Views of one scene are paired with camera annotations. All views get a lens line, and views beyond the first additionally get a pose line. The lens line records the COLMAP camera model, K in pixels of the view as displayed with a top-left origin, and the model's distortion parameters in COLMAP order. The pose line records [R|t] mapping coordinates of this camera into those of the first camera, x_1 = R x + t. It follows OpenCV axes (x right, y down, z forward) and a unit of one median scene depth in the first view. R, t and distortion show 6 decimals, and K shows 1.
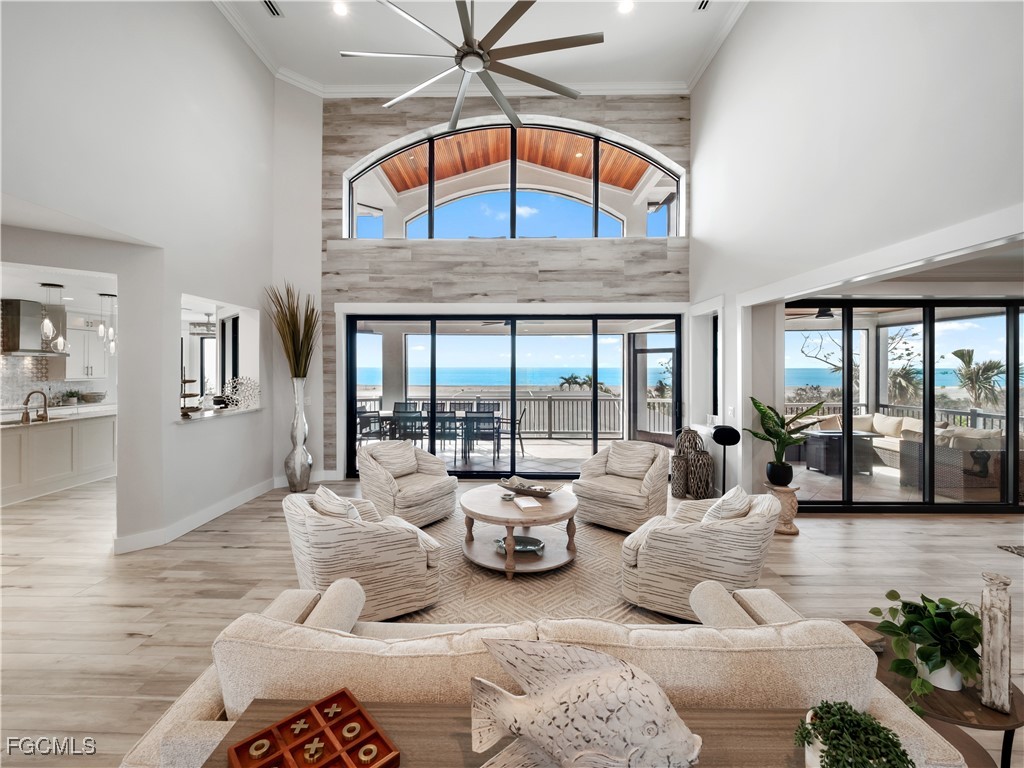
lens RADIAL K [[432.7, 0, 507.3], [0, 432.7, 371.1], [0, 0, 1]] dist [0.003840, -0.005138]
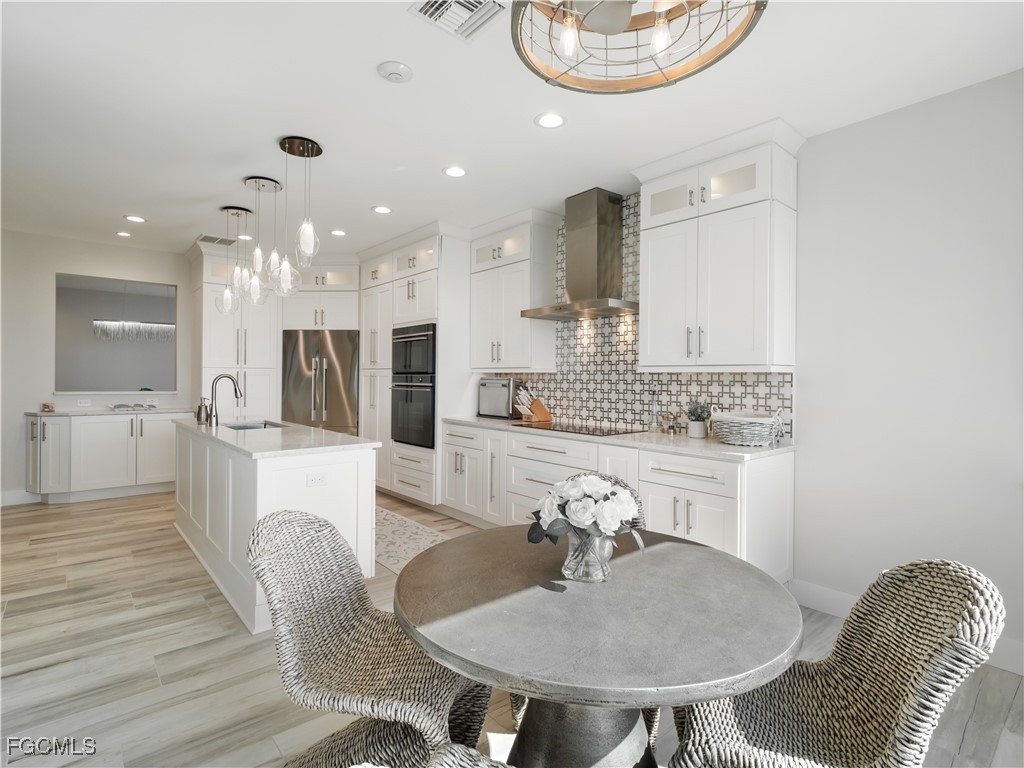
lens RADIAL K [[512.6, 0, 505.7], [0, 512.6, 379.8], [0, 0, 1]] dist [0.008120, 0.000034]
pose [[-0.755285, -0.002723, -0.655391, -0.828890], [-0.015900, 0.999773, 0.014169, 0.032802], [0.655203, 0.021123, -0.755157, 1.624995]]
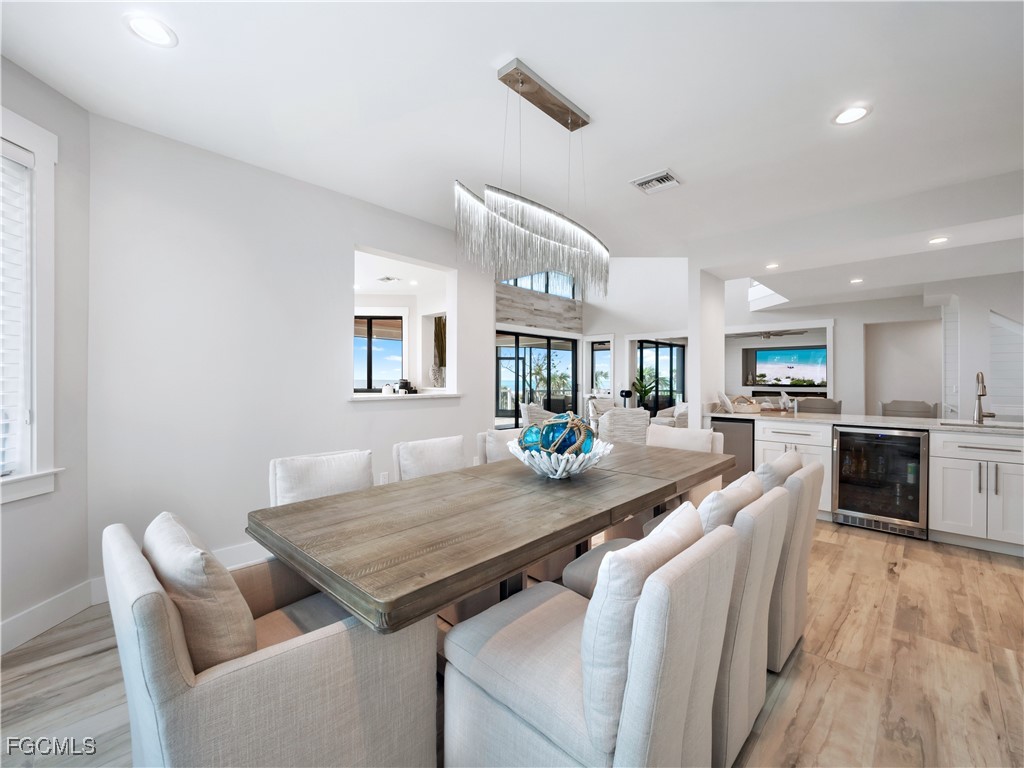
lens RADIAL K [[432.7, 0, 502.0], [0, 432.7, 382.8], [0, 0, 1]] dist [0.003840, -0.005138]
pose [[0.686004, -0.004222, 0.727586, -1.272973], [0.004572, 0.999988, 0.001492, 0.060268], [-0.727584, 0.002303, 0.686015, -0.095800]]
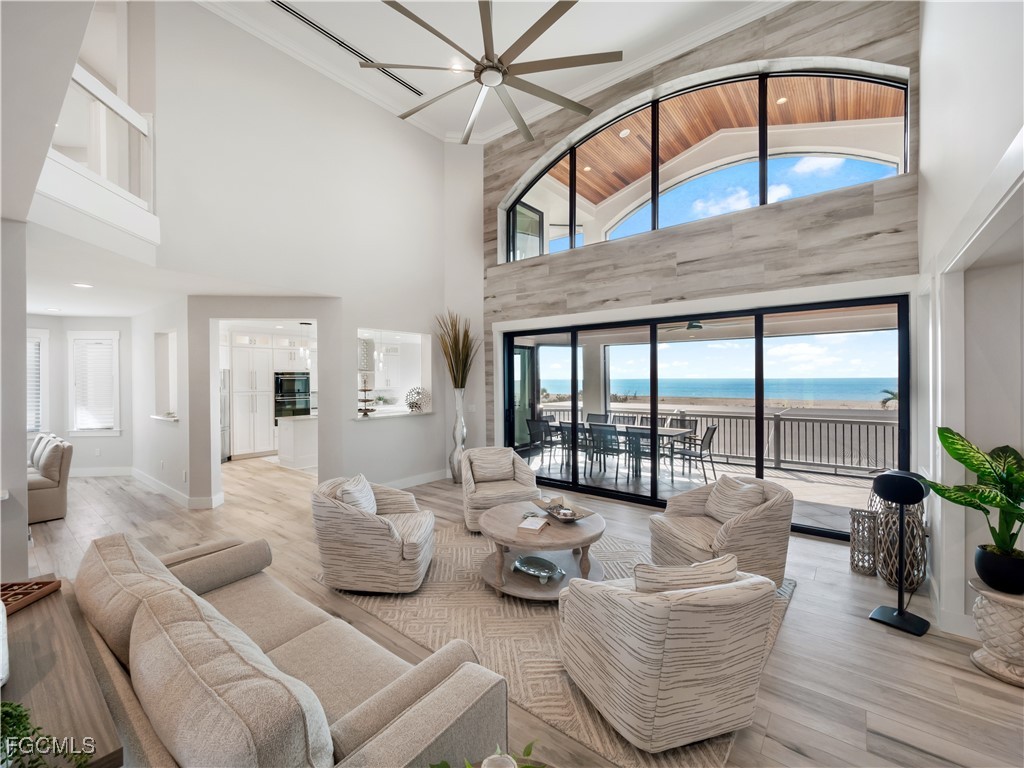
lens RADIAL K [[432.7, 0, 507.4], [0, 432.7, 383.7], [0, 0, 1]] dist [0.003840, -0.005138]
pose [[0.789807, 0.000977, -0.613355, 0.328523], [-0.000828, 1.000000, 0.000527, 0.001537], [0.613355, 0.000091, 0.789807, 0.131895]]
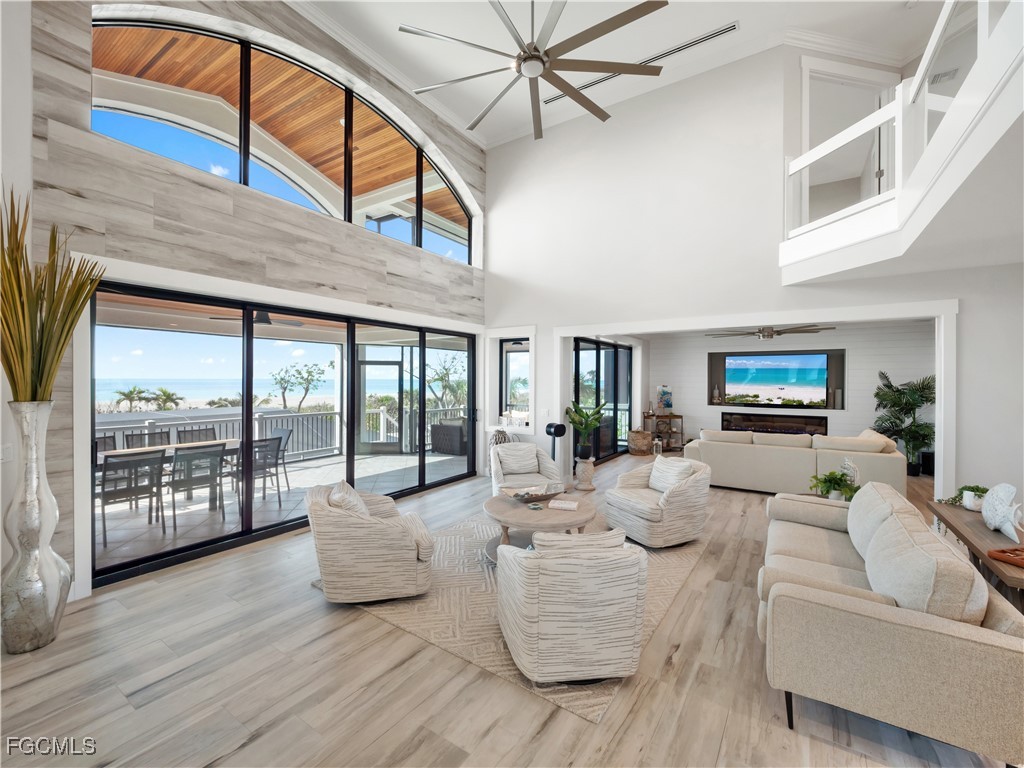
lens RADIAL K [[432.7, 0, 501.8], [0, 432.7, 382.9], [0, 0, 1]] dist [0.003840, -0.005138]
pose [[0.544171, -0.004296, 0.838963, -0.550745], [0.001733, 0.999991, 0.003997, -0.004688], [-0.838973, -0.000722, 0.544173, 0.307547]]
